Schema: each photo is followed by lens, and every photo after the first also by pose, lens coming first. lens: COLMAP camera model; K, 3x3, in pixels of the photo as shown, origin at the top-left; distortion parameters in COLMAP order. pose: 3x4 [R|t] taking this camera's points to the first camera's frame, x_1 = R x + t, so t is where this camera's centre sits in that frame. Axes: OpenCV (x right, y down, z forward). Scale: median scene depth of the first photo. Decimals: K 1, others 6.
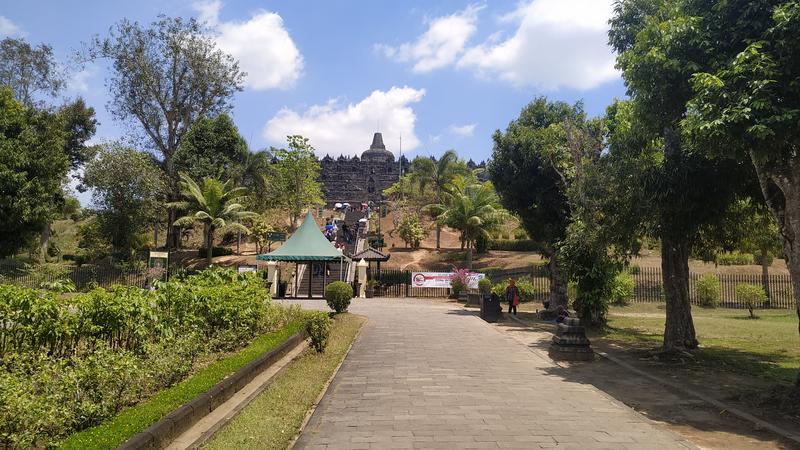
lens RADIAL K [[581.7, 0, 400.0], [0, 581.7, 225.0], [0, 0, 1]] dist [0.000330, 0.000057]
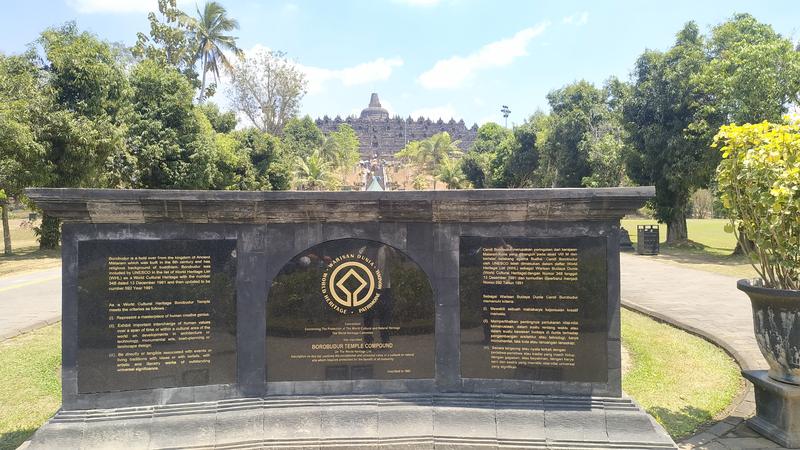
lens RADIAL K [[581.7, 0, 400.0], [0, 581.7, 225.0], [0, 0, 1]] dist [0.000330, 0.000057]
pose [[0.999347, -0.015536, 0.032608, -0.098051], [0.011960, 0.994175, 0.107113, -0.055052], [-0.034082, -0.106654, 0.993712, -0.761758]]
